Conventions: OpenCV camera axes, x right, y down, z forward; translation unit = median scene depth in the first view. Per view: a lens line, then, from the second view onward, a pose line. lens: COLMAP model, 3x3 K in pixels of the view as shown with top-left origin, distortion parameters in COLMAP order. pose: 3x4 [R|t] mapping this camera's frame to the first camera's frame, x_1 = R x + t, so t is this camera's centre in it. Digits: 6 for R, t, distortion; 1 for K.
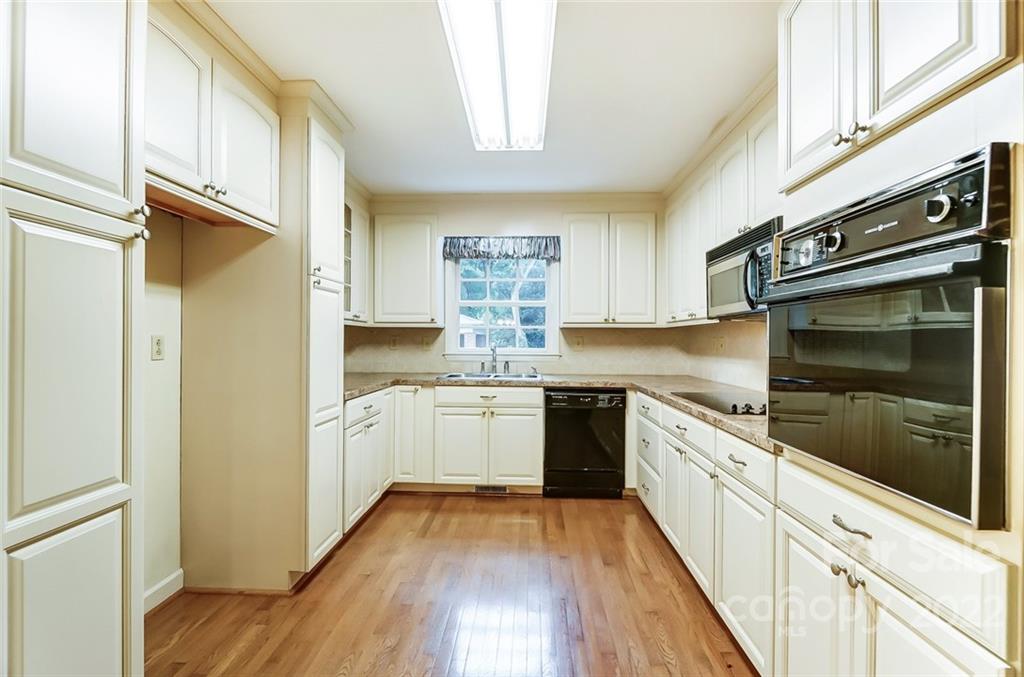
lens RADIAL K [[439.9, 0, 512.0], [0, 439.9, 338.5], [0, 0, 1]] dist [-0.018243, -0.000029]
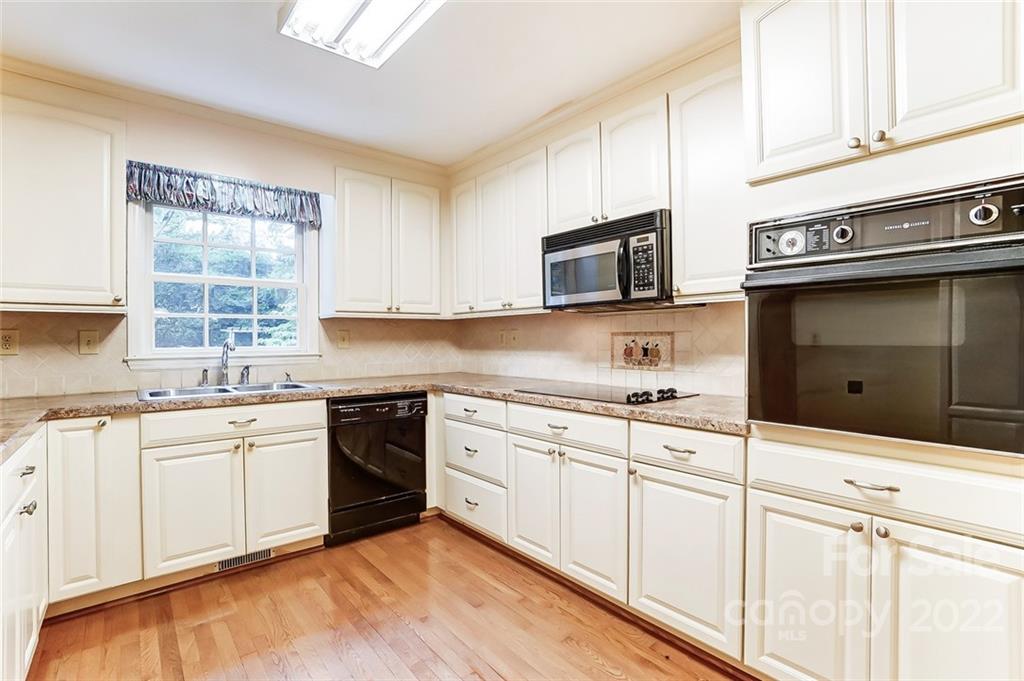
lens RADIAL K [[472.0, 0, 512.0], [0, 472.0, 340.5], [0, 0, 1]] dist [-0.076356, 0.027240]
pose [[0.739251, -0.013962, 0.673285, -0.216036], [0.008984, 0.999901, 0.010872, 0.009256], [-0.673370, -0.001989, 0.739303, 0.227345]]
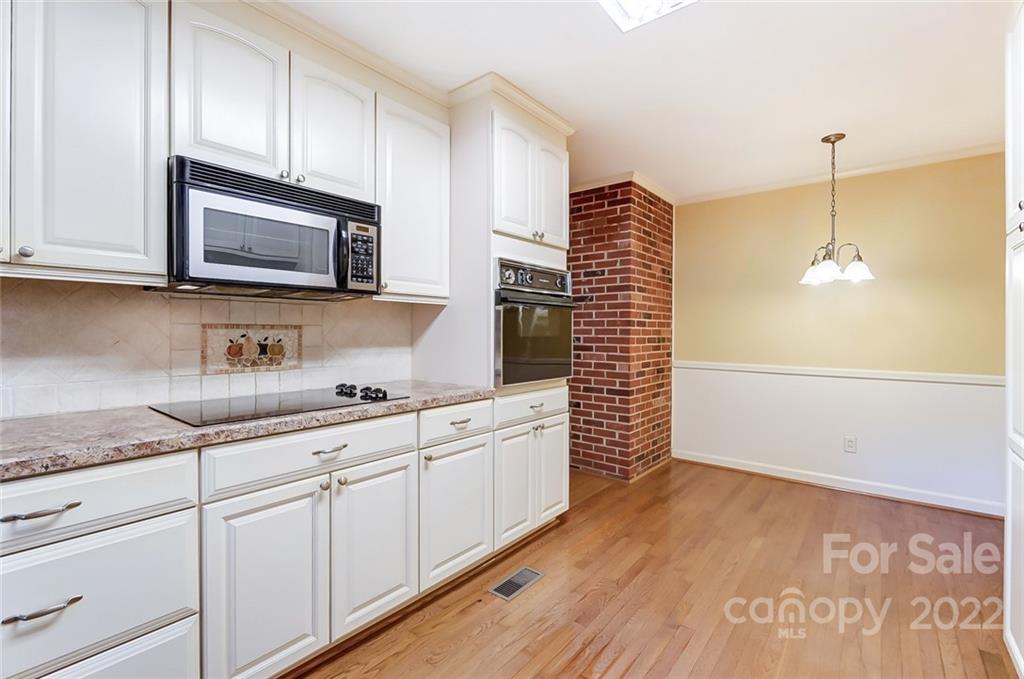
lens RADIAL K [[450.2, 0, 512.0], [0, 450.2, 339.5], [0, 0, 1]] dist [0.002477, 0.000143]
pose [[-0.800878, -0.017419, 0.598574, -0.163621], [-0.009468, 0.999820, 0.016429, 0.012402], [-0.598752, 0.007490, -0.800899, 0.905681]]
